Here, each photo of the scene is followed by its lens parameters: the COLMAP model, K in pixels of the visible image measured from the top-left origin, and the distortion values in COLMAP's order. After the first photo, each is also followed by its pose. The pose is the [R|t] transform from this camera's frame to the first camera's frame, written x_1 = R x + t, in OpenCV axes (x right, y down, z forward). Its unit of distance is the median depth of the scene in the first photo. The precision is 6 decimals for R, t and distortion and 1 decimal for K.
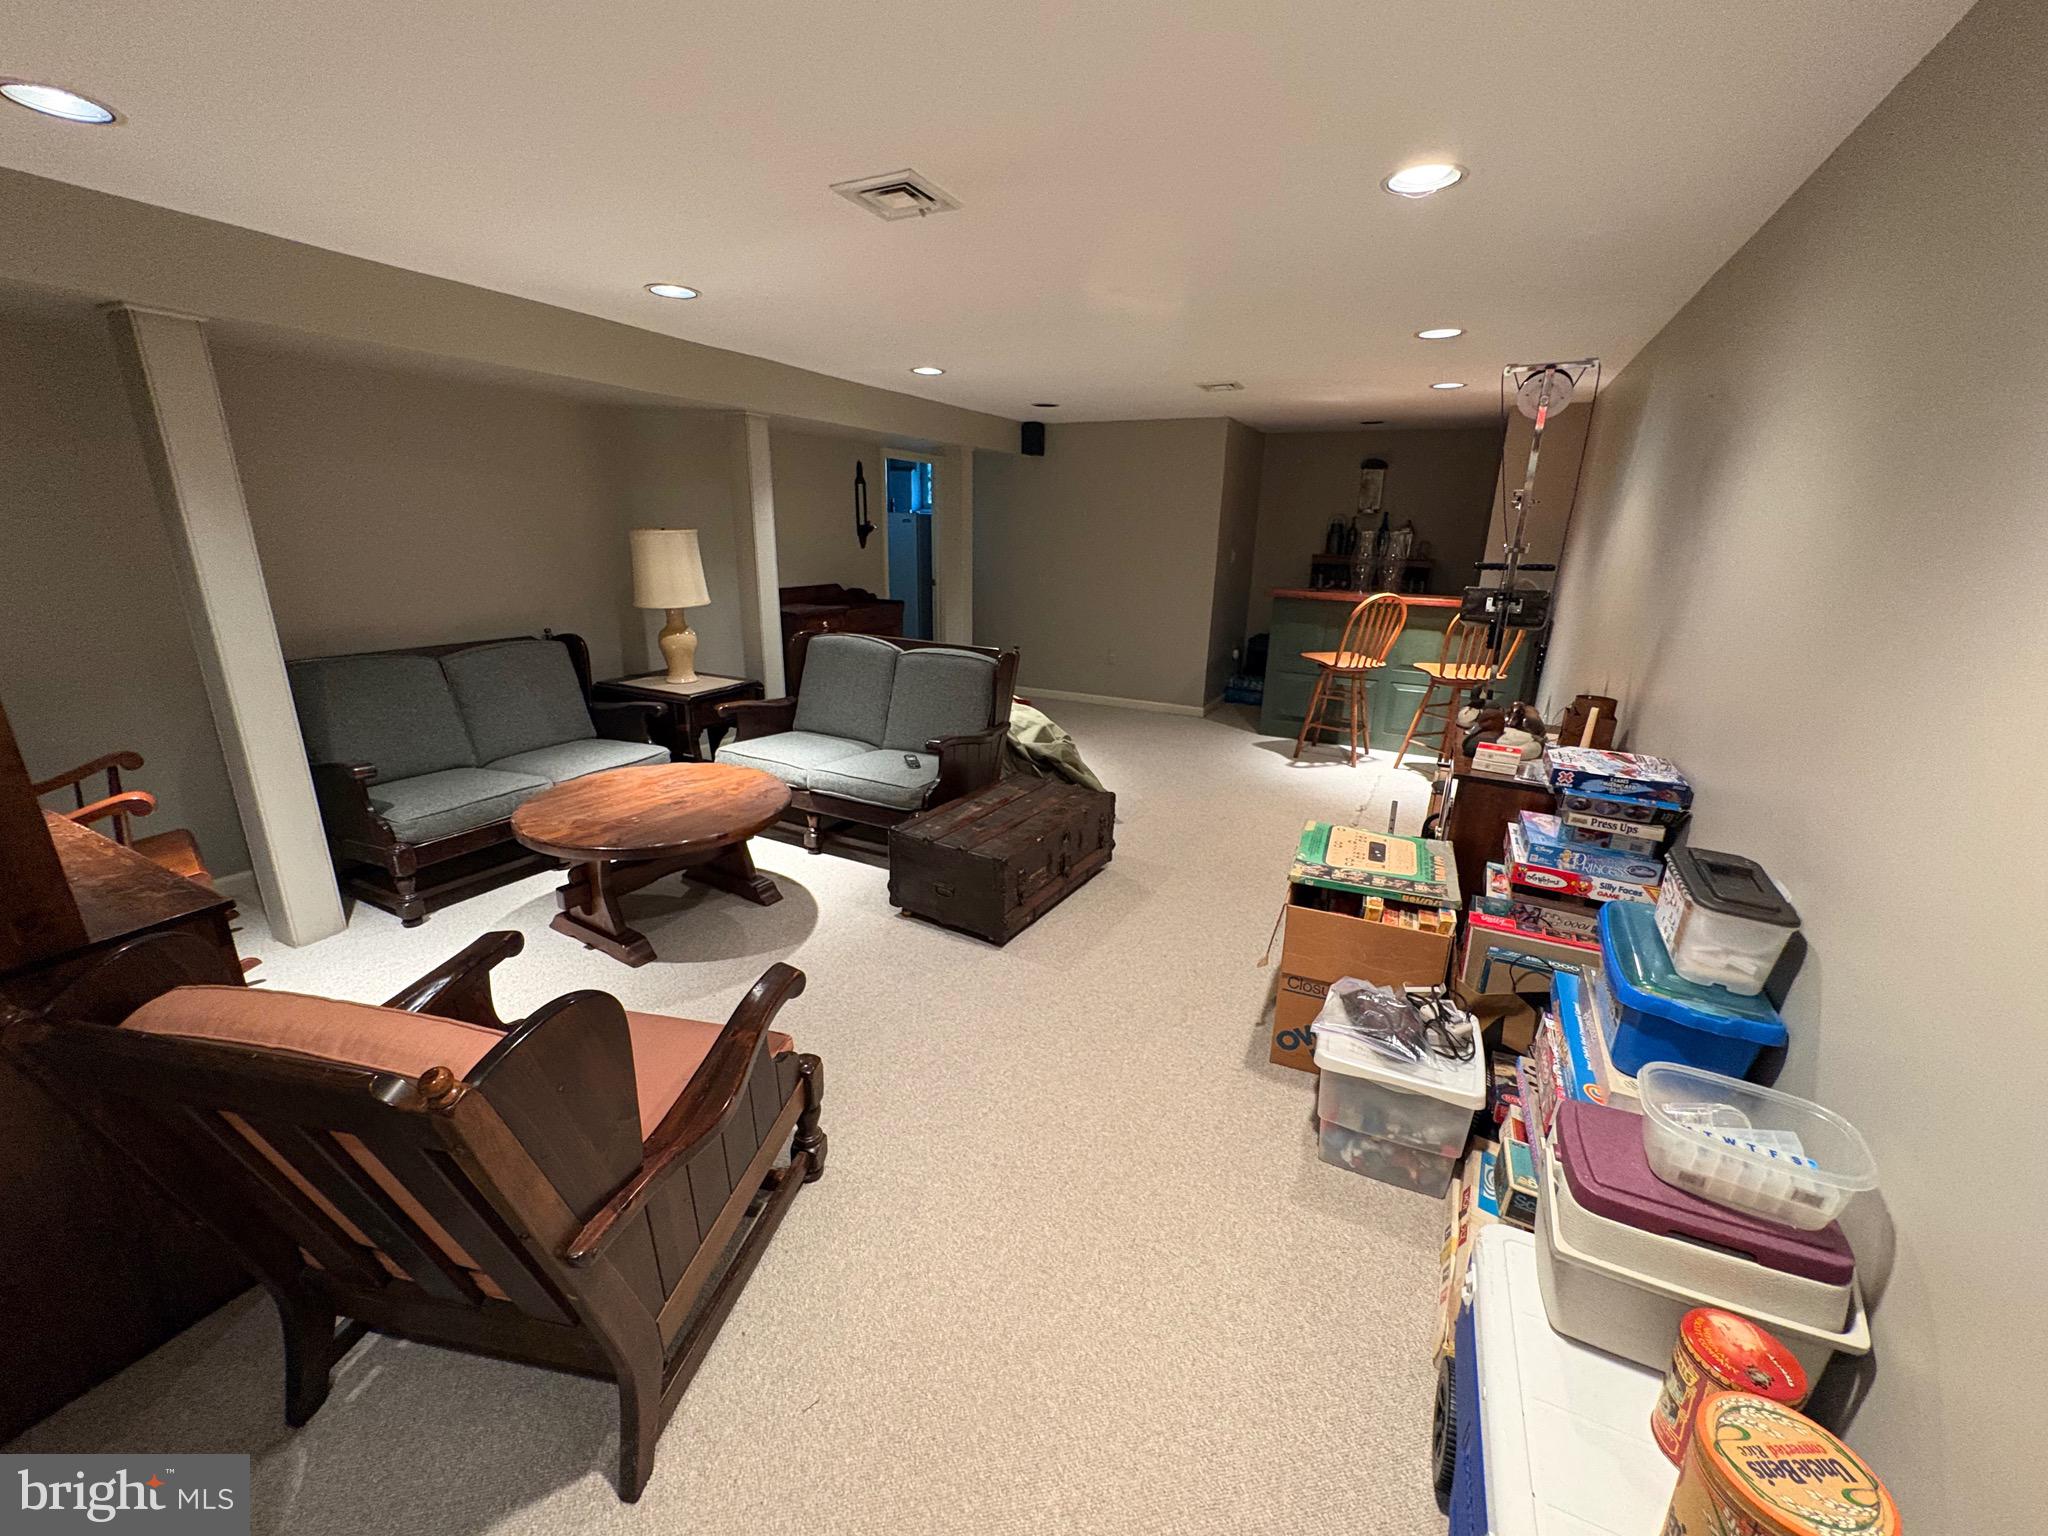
lens RADIAL K [[816.1, 0, 1024.9], [0, 816.1, 772.3], [0, 0, 1]] dist [-0.000541, 0.000125]
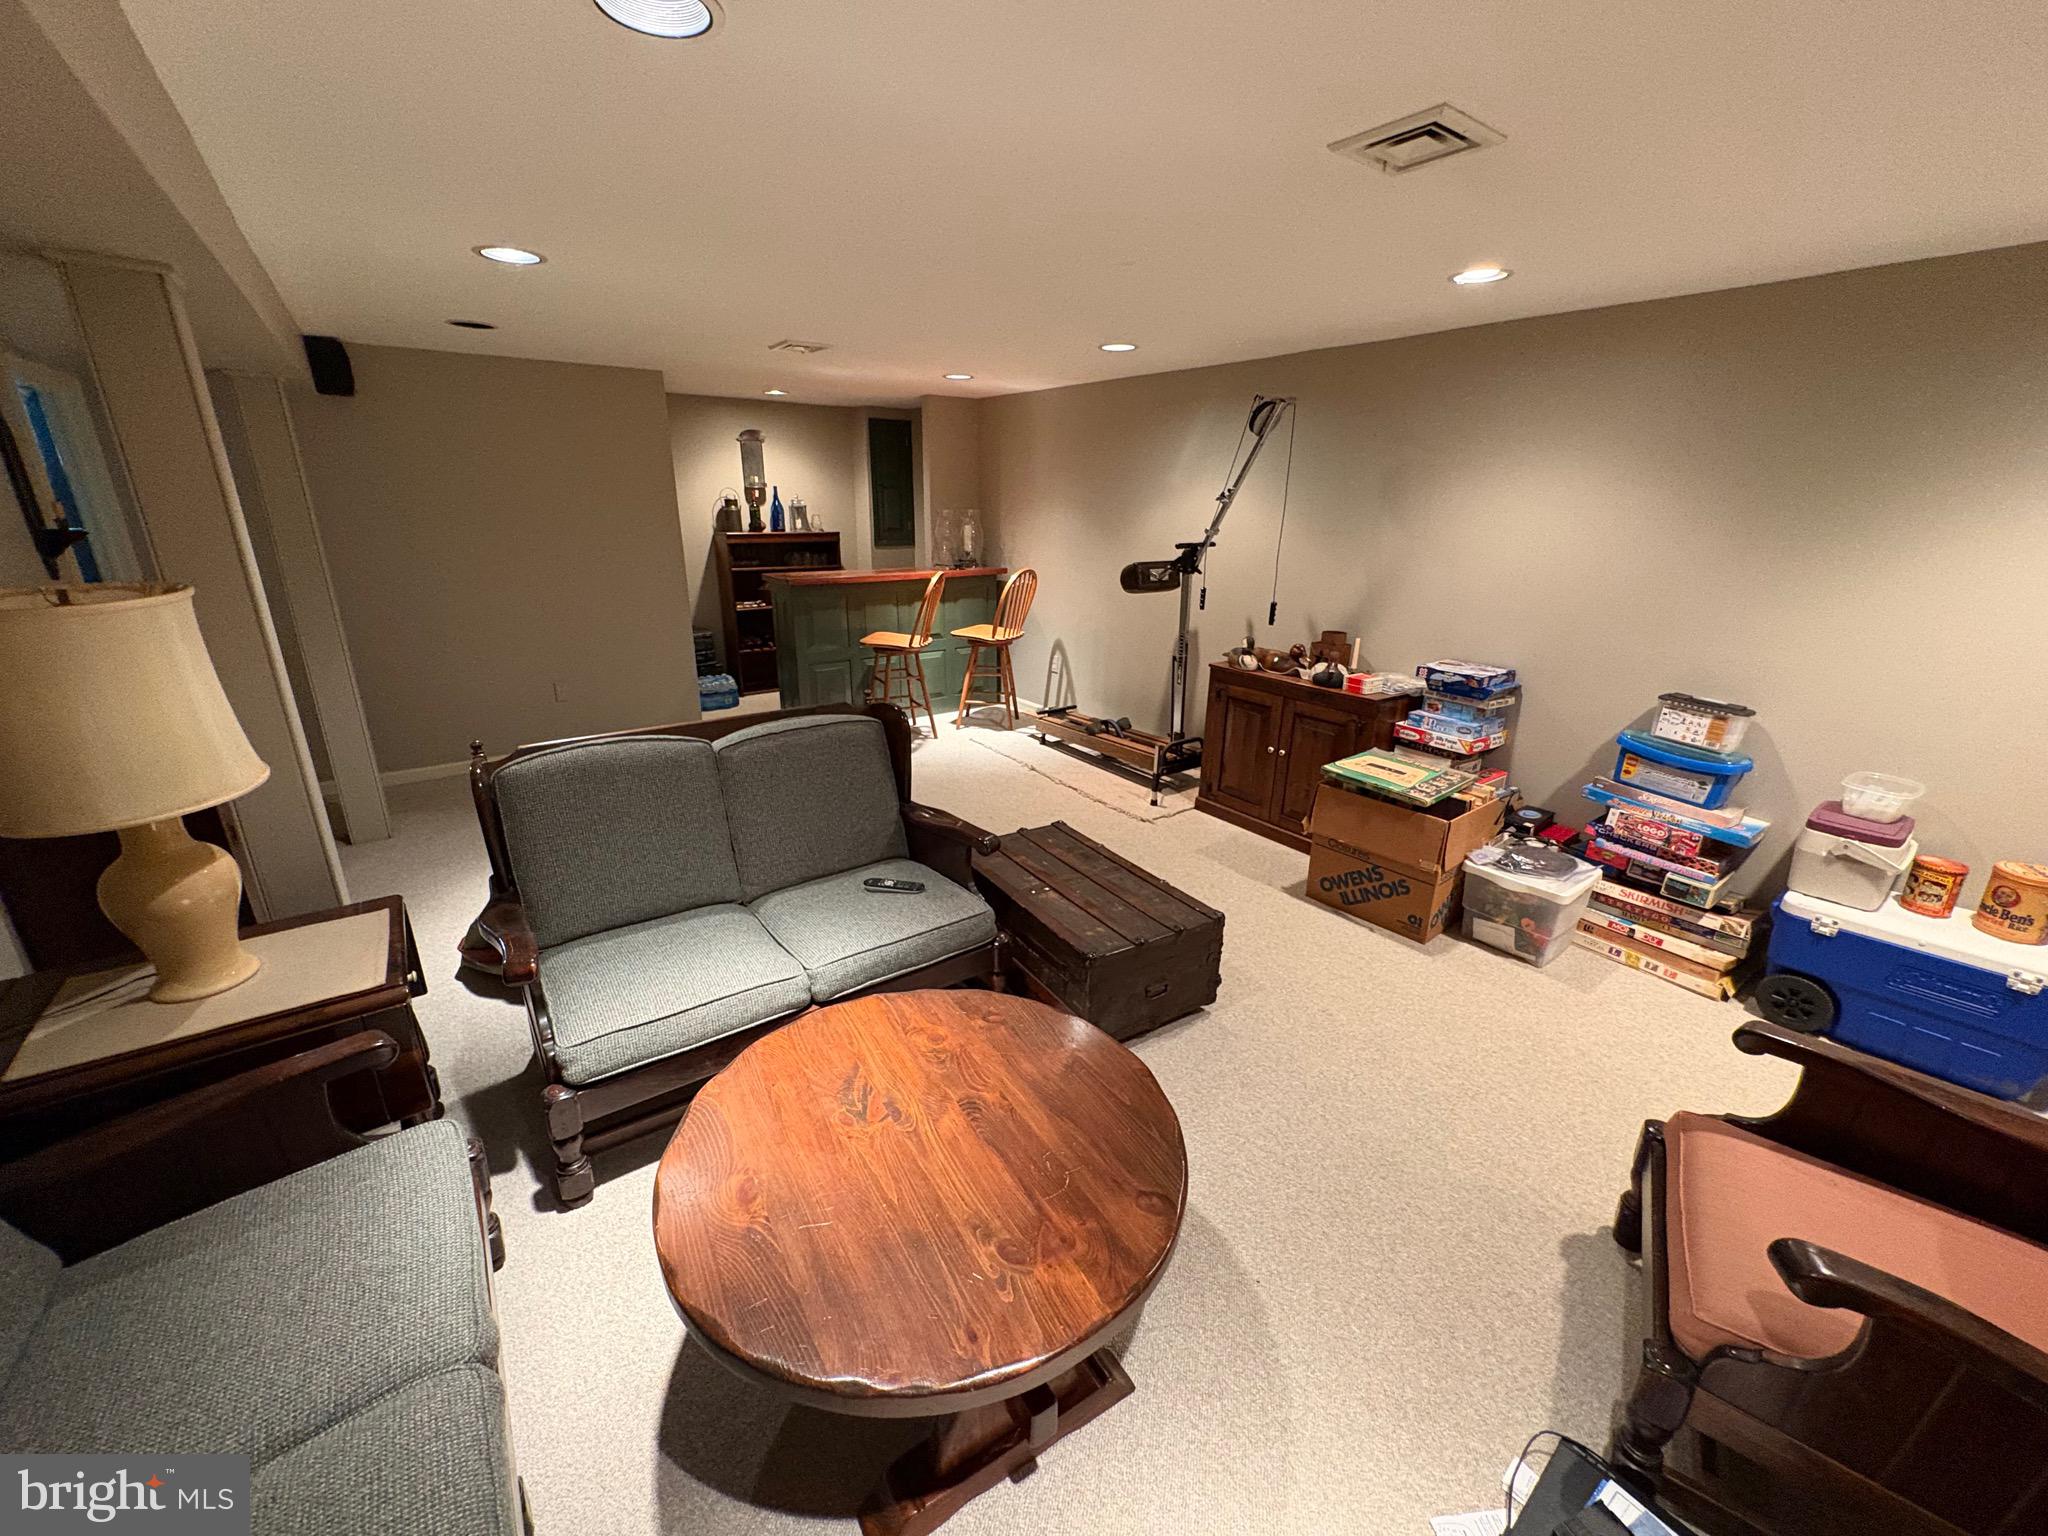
lens RADIAL K [[816.1, 0, 1026.4], [0, 816.1, 765.1], [0, 0, 1]] dist [-0.000541, 0.000125]
pose [[0.444346, -0.294572, 0.846040, -0.786049], [0.257462, 0.946543, 0.194344, -0.261760], [-0.858062, 0.131467, 0.496434, 0.681932]]
